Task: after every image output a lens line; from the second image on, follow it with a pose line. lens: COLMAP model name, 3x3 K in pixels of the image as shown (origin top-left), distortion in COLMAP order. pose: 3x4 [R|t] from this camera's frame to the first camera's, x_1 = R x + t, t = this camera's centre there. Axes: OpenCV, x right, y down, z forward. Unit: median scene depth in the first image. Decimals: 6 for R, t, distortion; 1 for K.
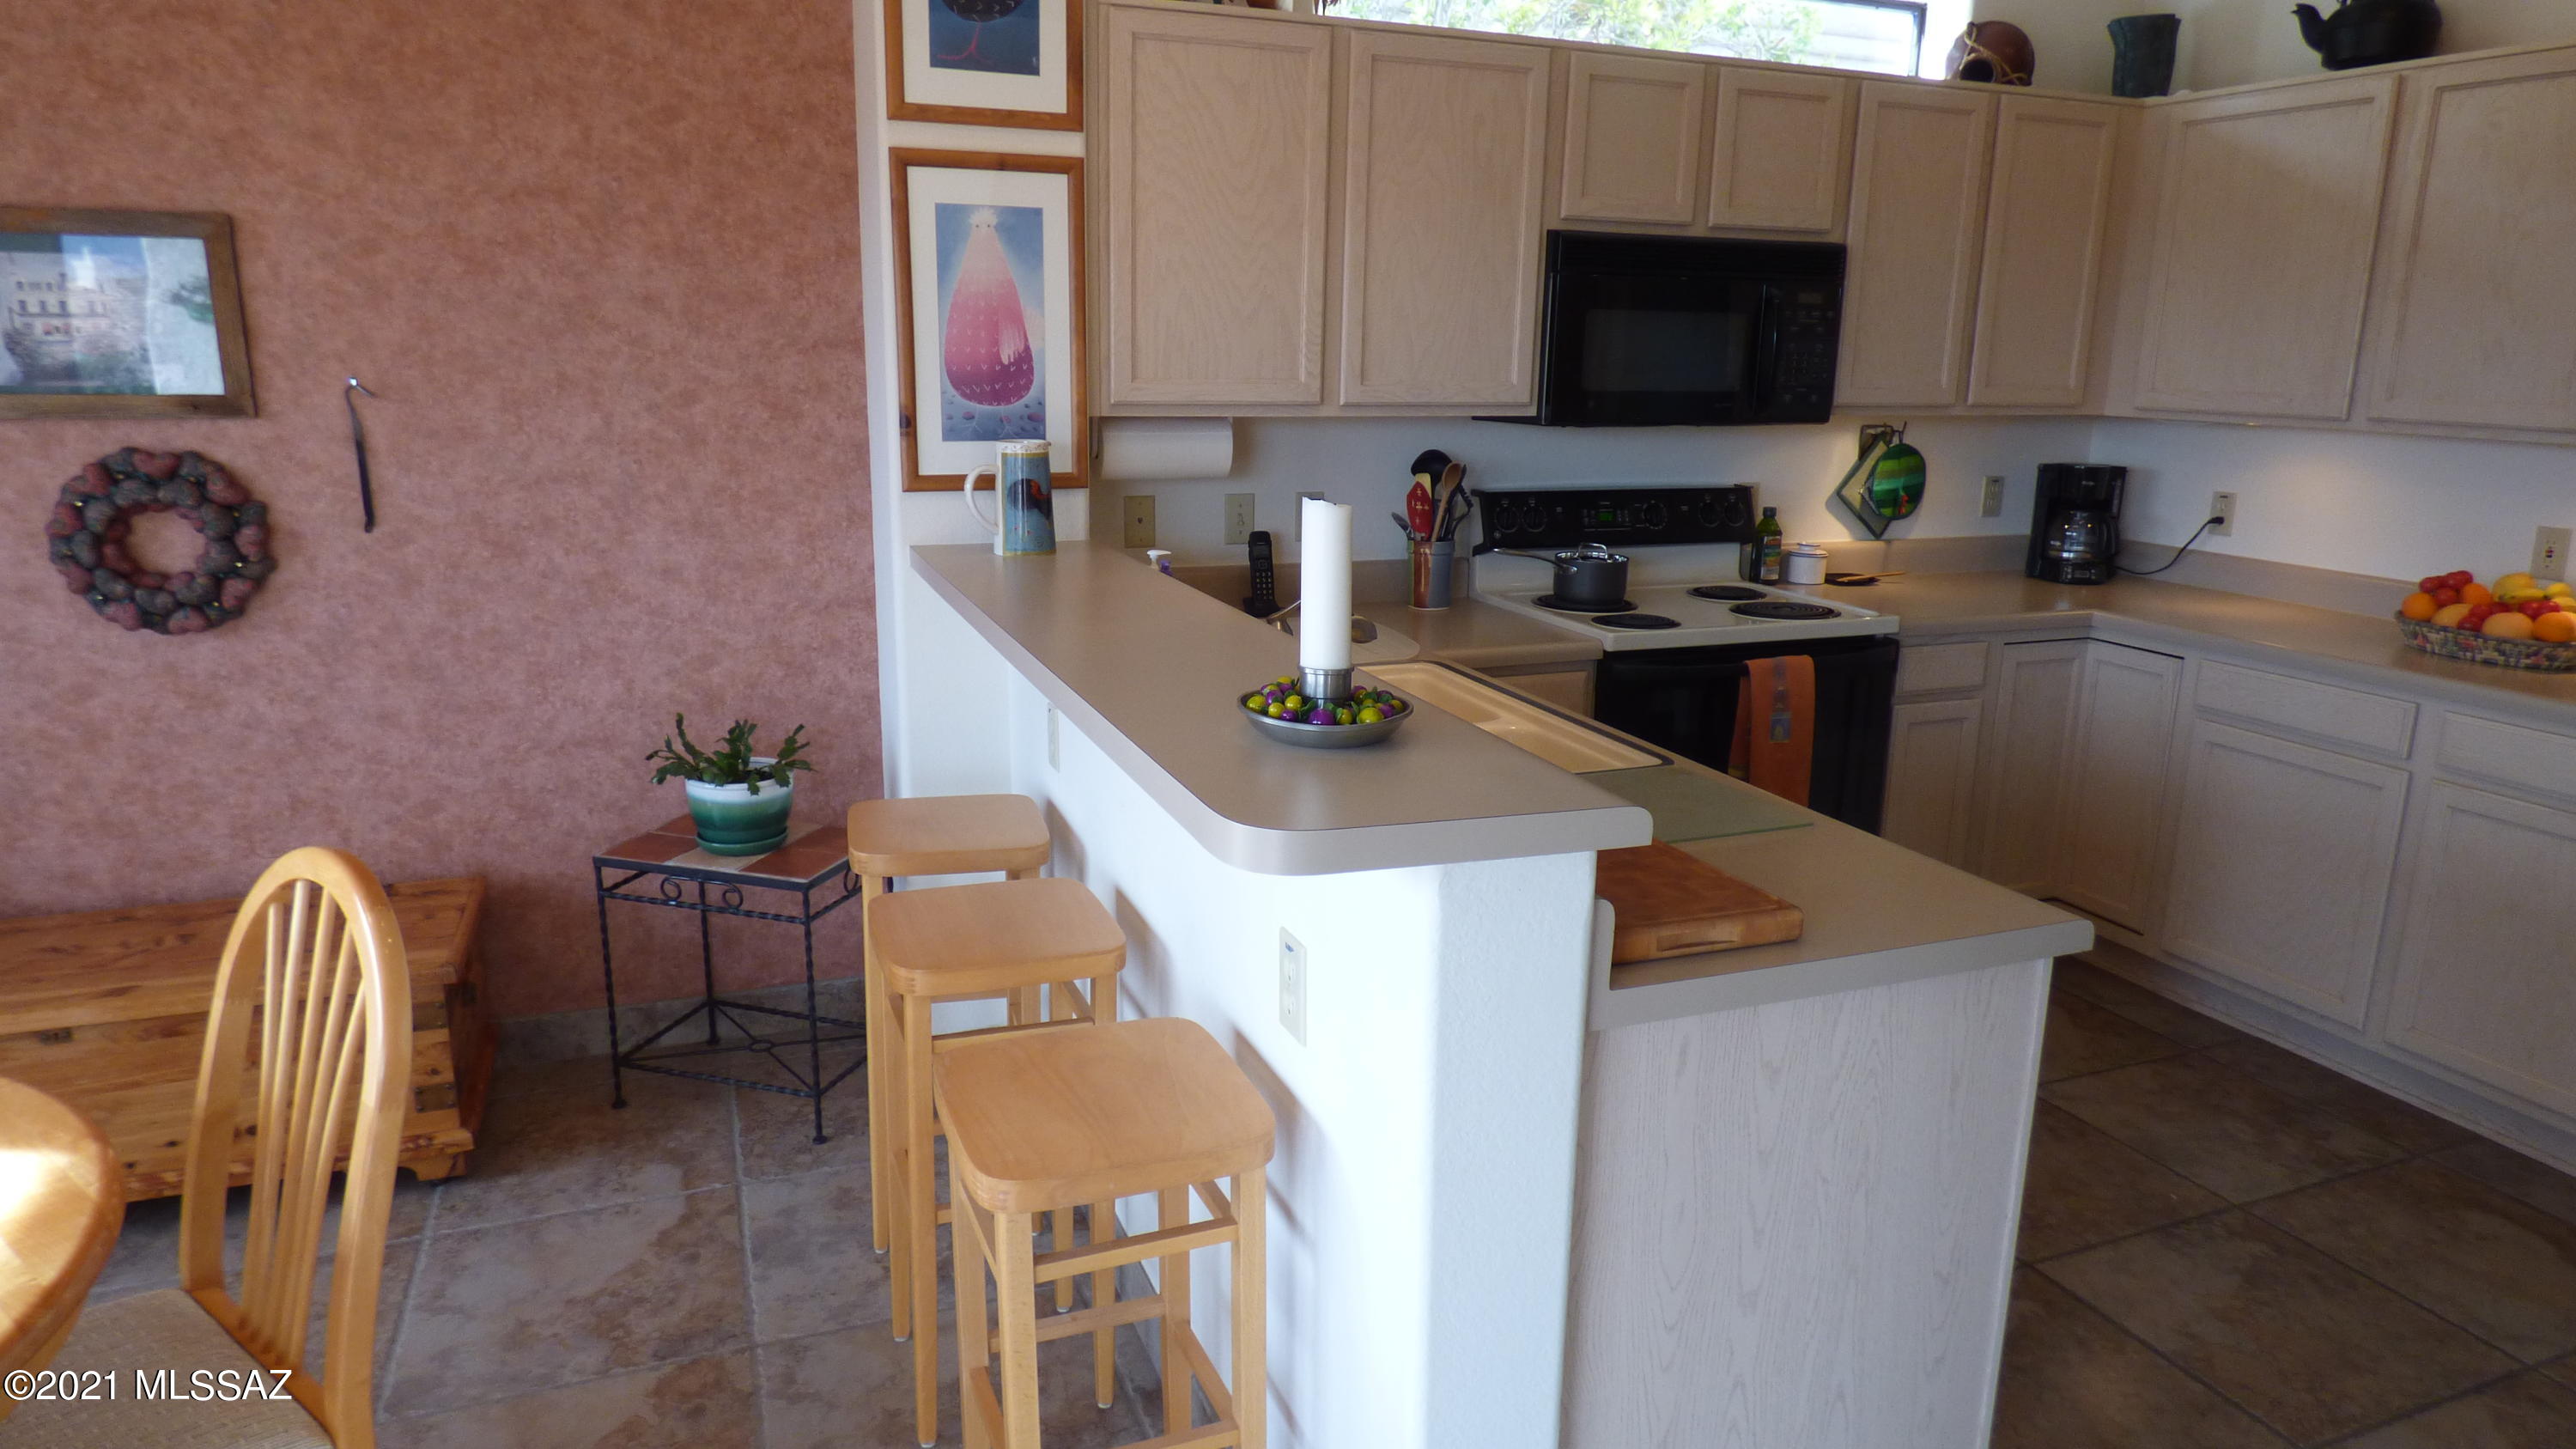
lens RADIAL K [[1580.3, 0, 1288.0], [0, 1580.3, 724.5], [0, 0, 1]] dist [0.002402, -0.003970]
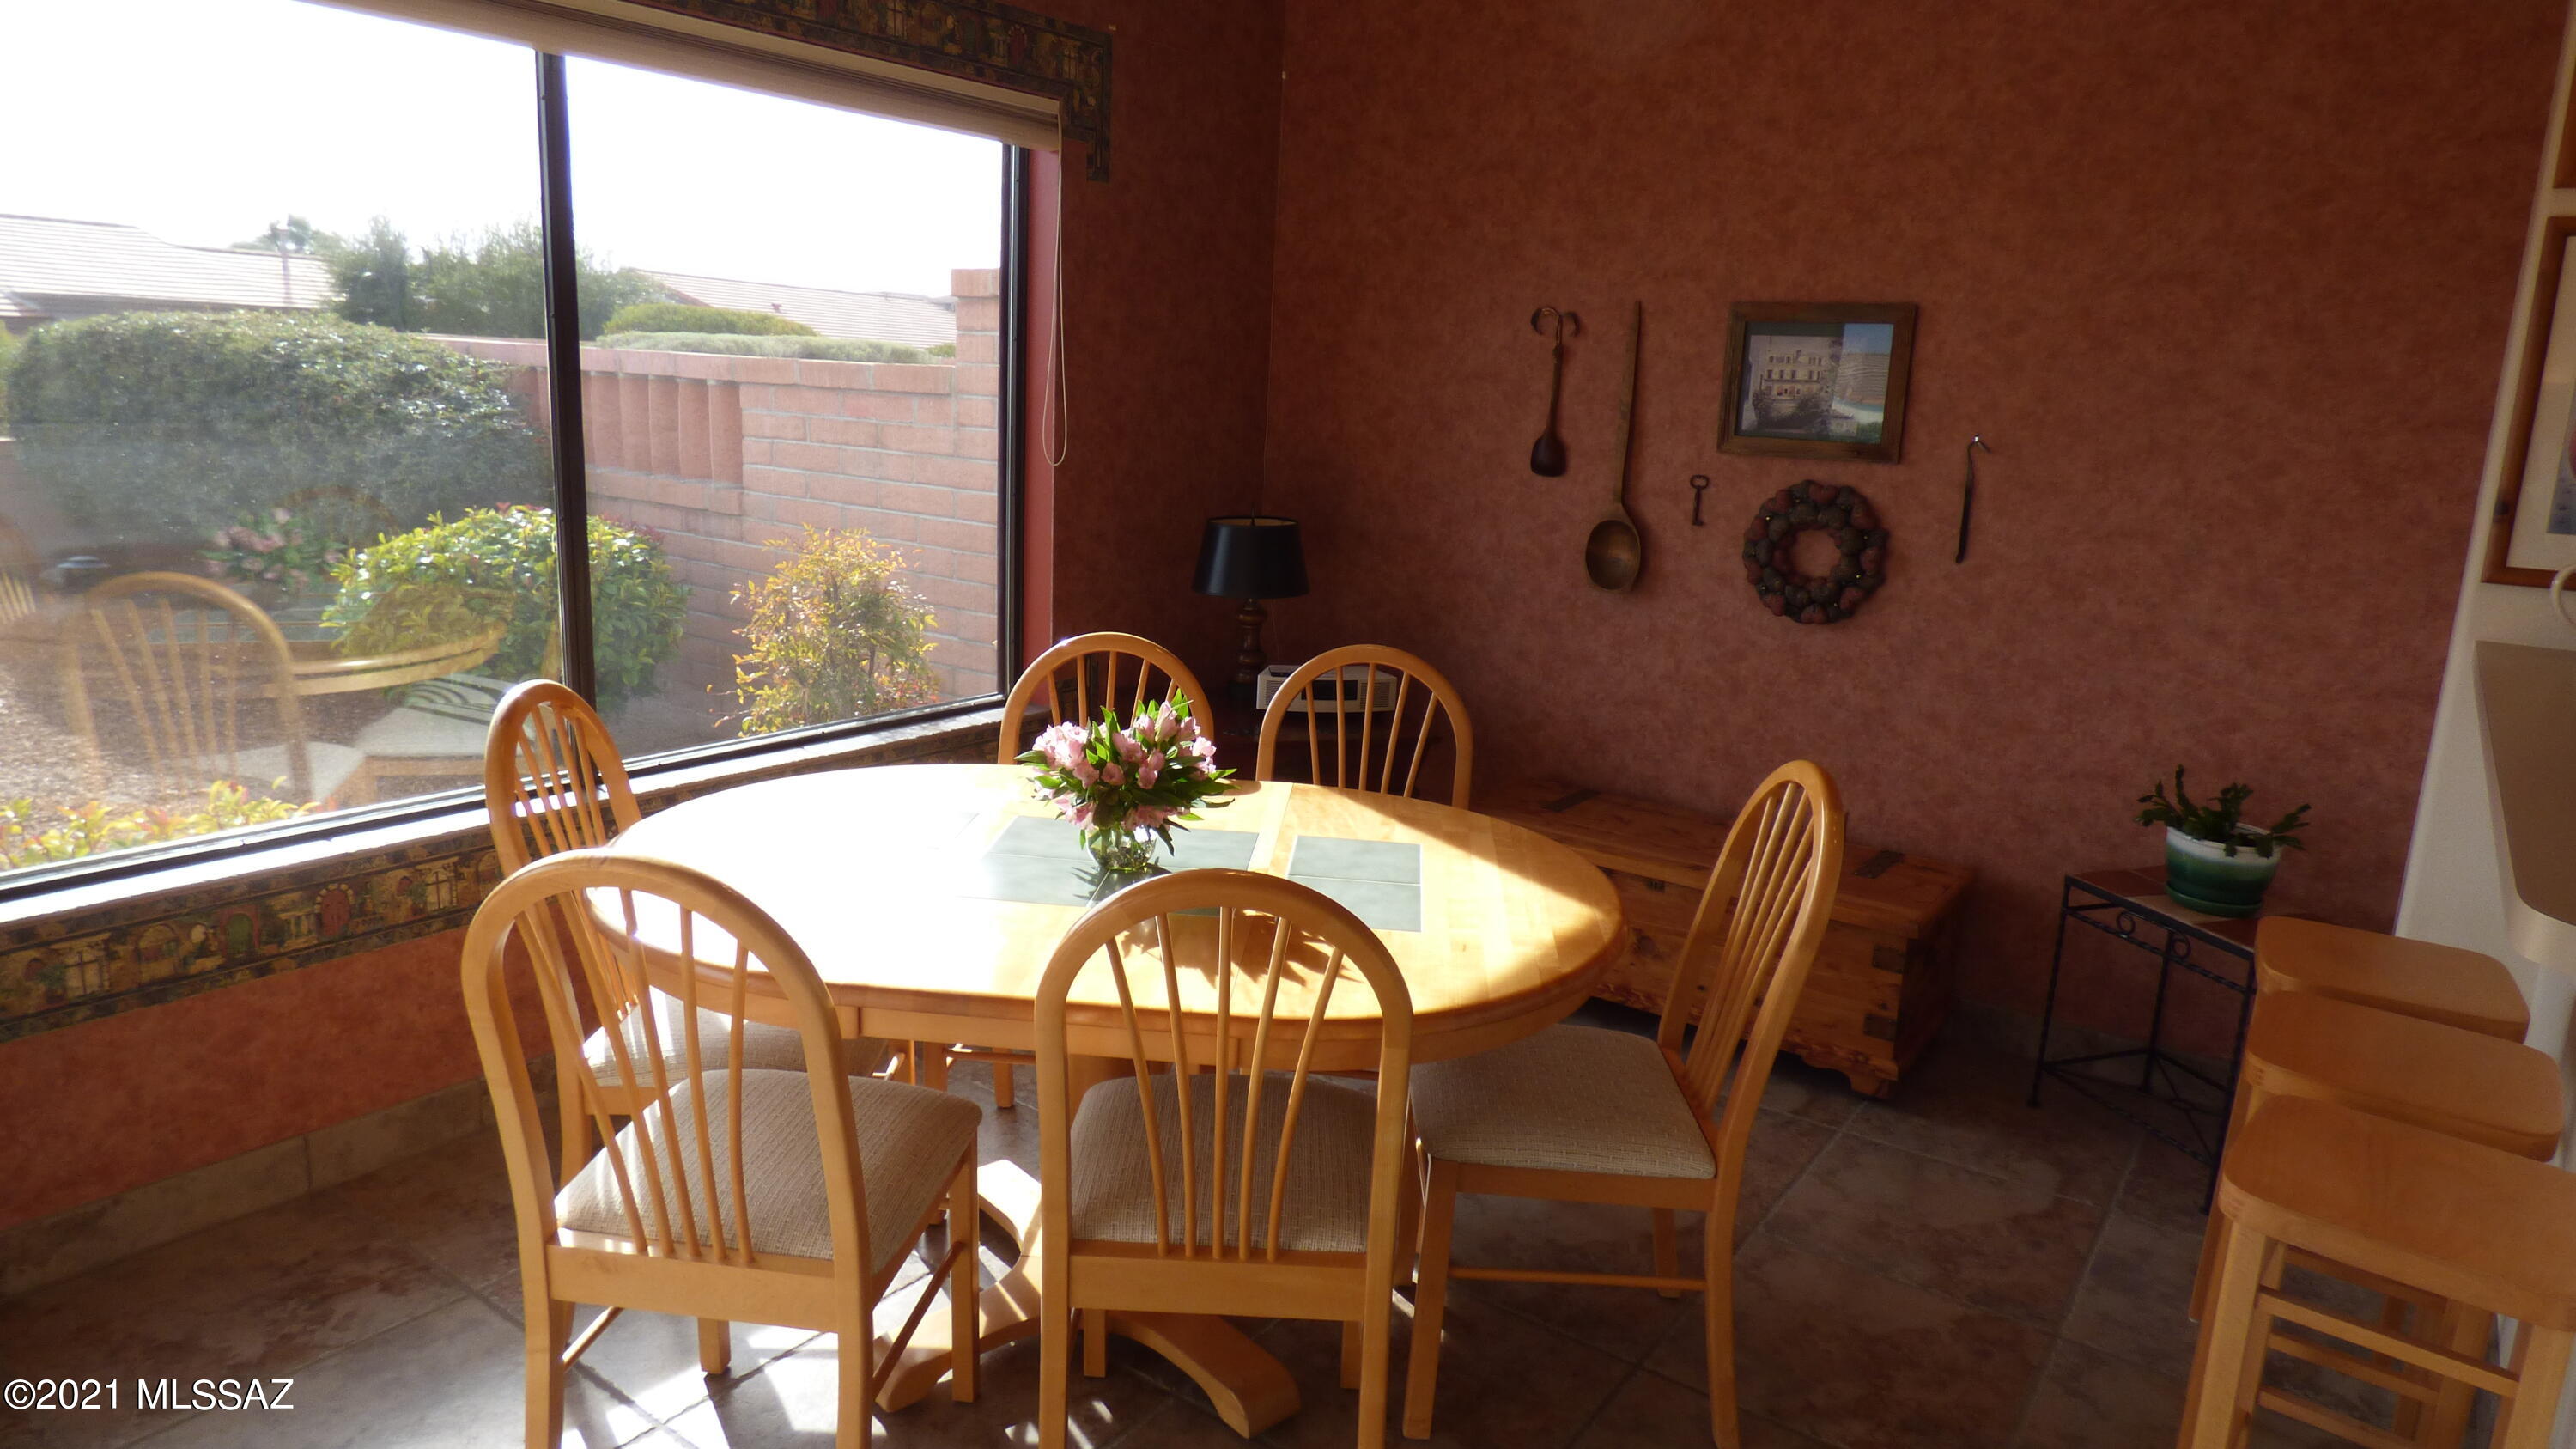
lens RADIAL K [[1580.7, 0, 1266.7], [0, 1580.7, 728.1], [0, 0, 1]] dist [-0.024865, -0.012506]
pose [[0.534640, 0.187488, -0.824020, 0.125330], [-0.224140, 0.971617, 0.075645, 0.023862], [0.814814, 0.144253, 0.561488, -0.067777]]
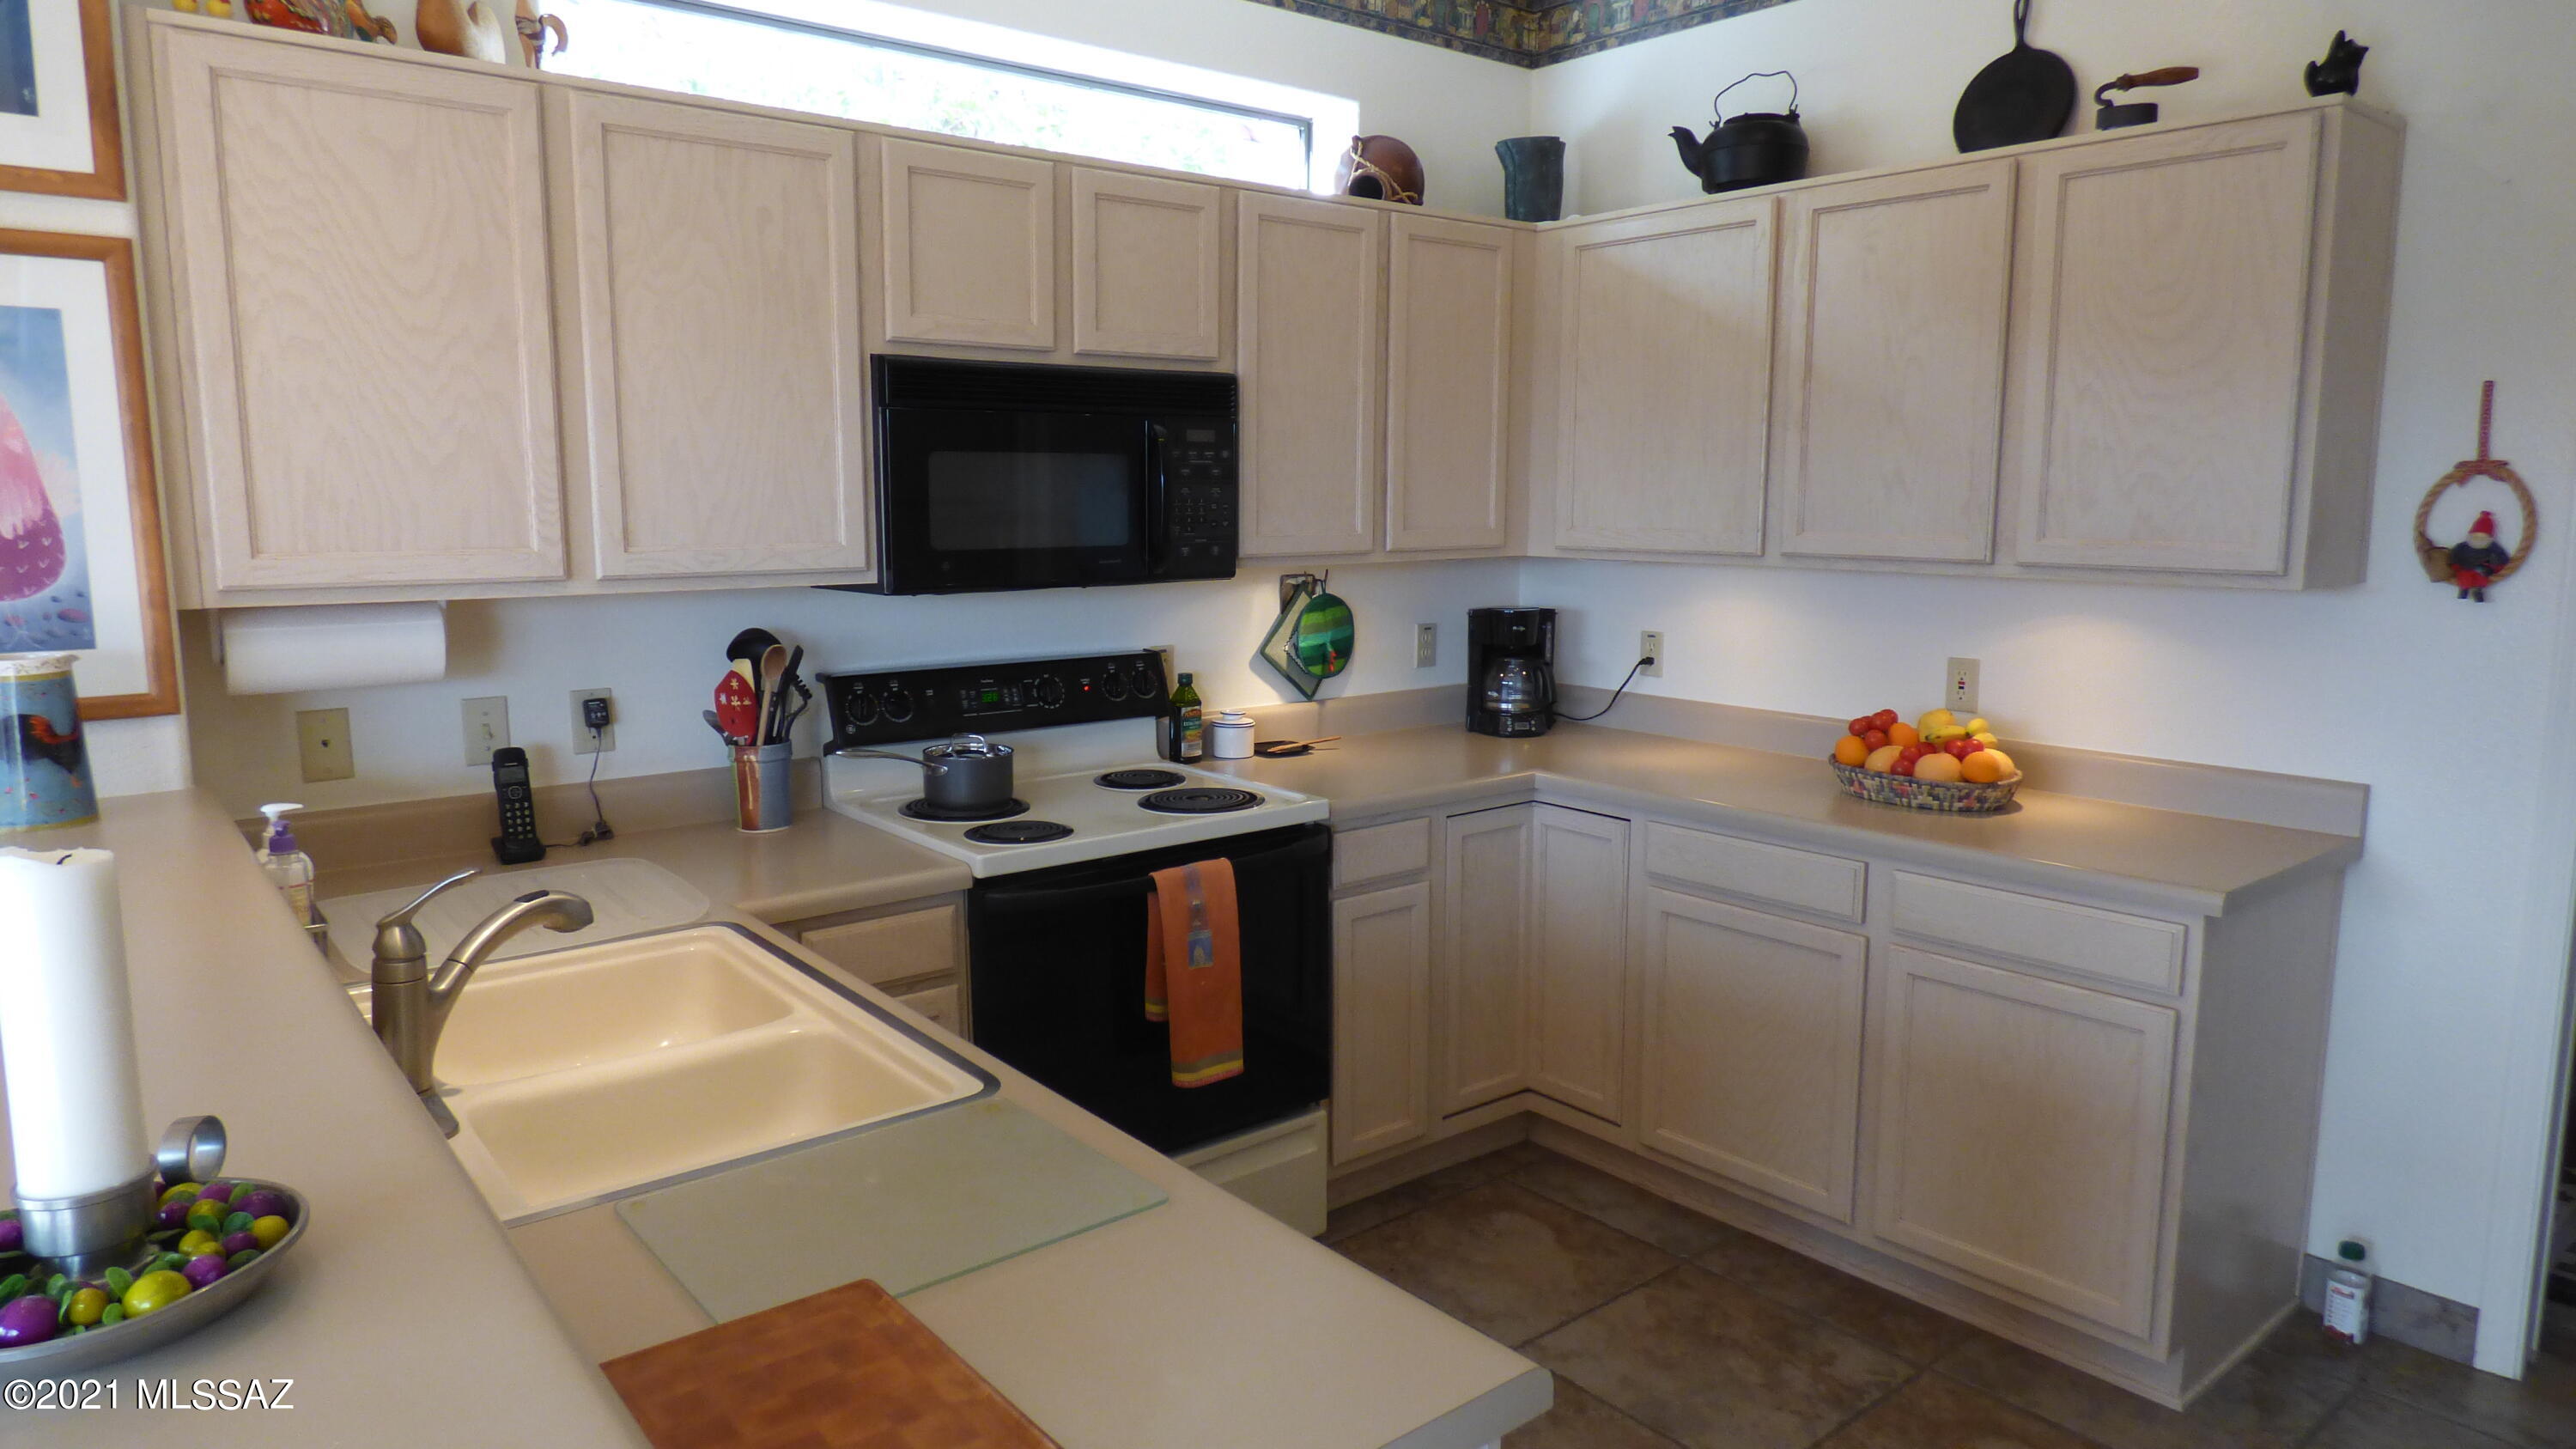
lens RADIAL K [[1589.2, 0, 1231.8], [0, 1589.2, 734.8], [0, 0, 1]] dist [0.046960, -0.001975]
pose [[0.961339, -0.060125, 0.268722, 0.115595], [0.080826, 0.994498, -0.066638, -0.054277], [-0.263237, 0.085781, 0.960910, 0.196876]]
